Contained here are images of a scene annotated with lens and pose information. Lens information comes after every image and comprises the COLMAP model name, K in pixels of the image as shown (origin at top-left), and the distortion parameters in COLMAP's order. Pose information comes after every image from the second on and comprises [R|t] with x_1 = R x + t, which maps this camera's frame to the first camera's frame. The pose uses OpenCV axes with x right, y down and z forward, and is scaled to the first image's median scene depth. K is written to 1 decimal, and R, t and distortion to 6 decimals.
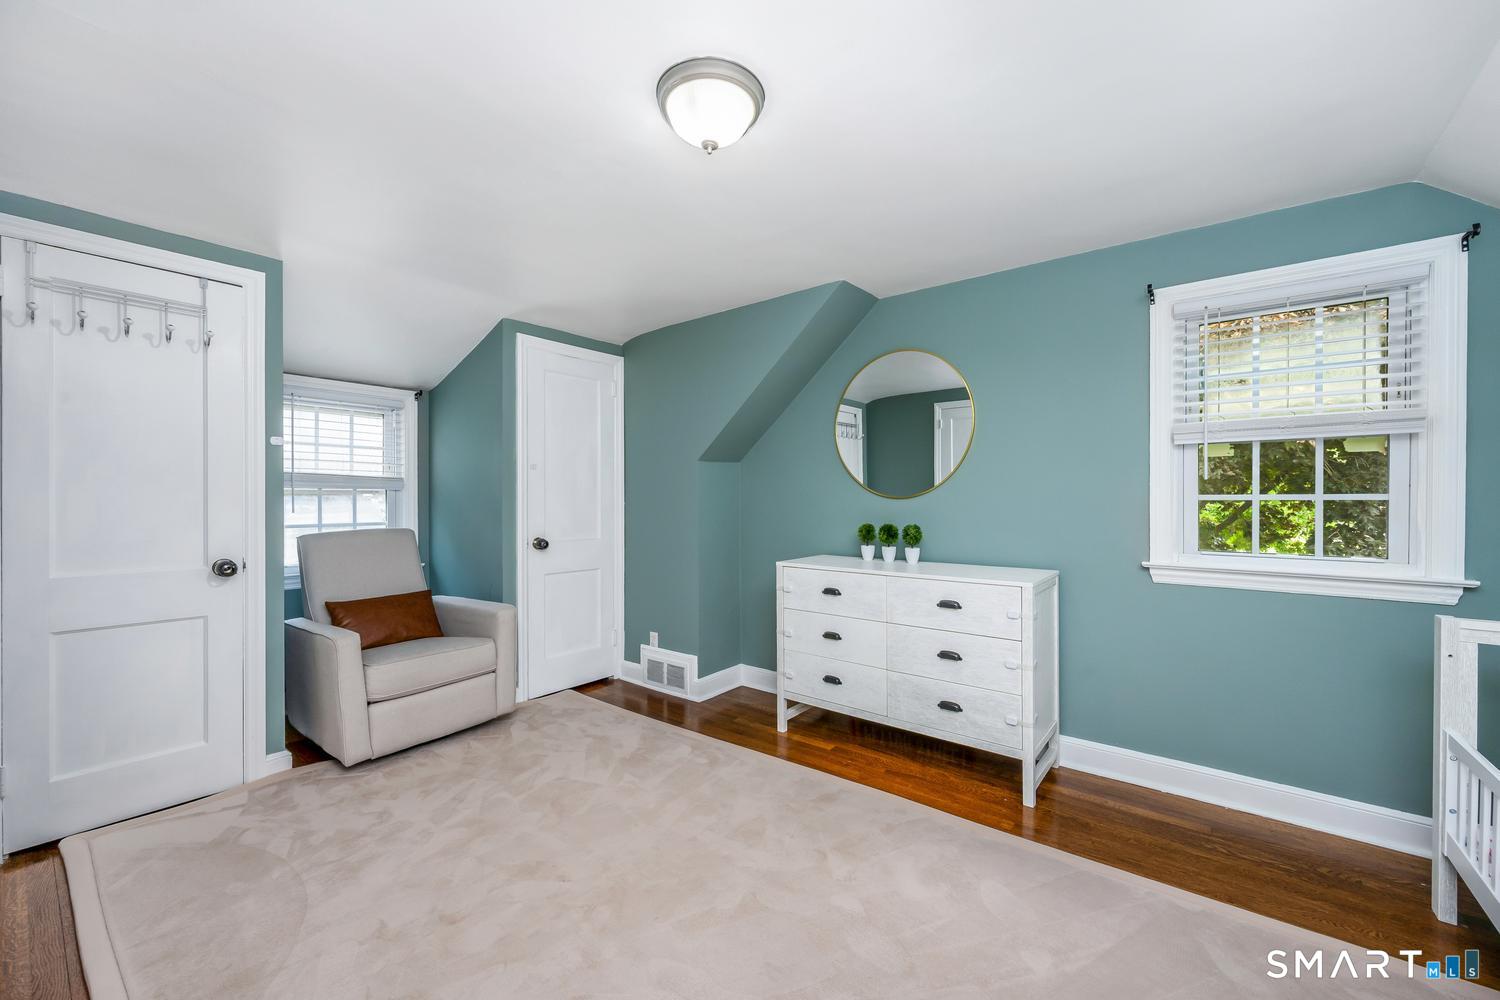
lens RADIAL K [[596.0, 0, 758.2], [0, 596.0, 496.3], [0, 0, 1]] dist [-0.000100, -0.000133]
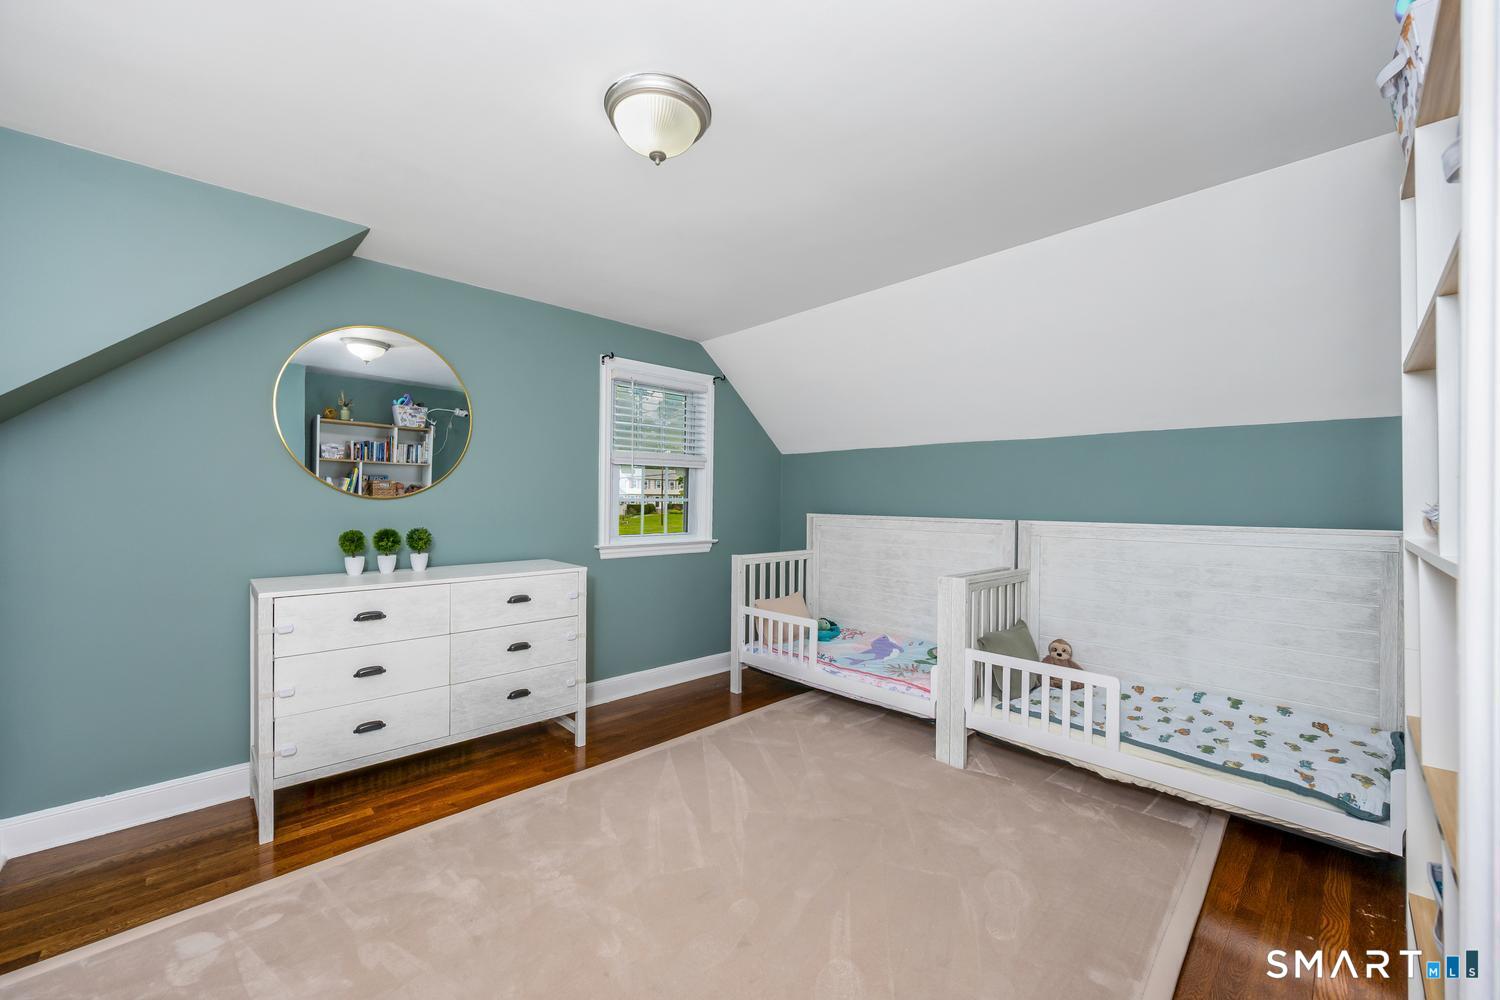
lens RADIAL K [[596.0, 0, 744.8], [0, 596.0, 495.8], [0, 0, 1]] dist [-0.000100, -0.000133]
pose [[0.138821, 0.003581, 0.990311, -0.689675], [-0.015168, 0.999884, -0.001489, -0.010274], [-0.990201, -0.014815, 0.138859, 0.452095]]
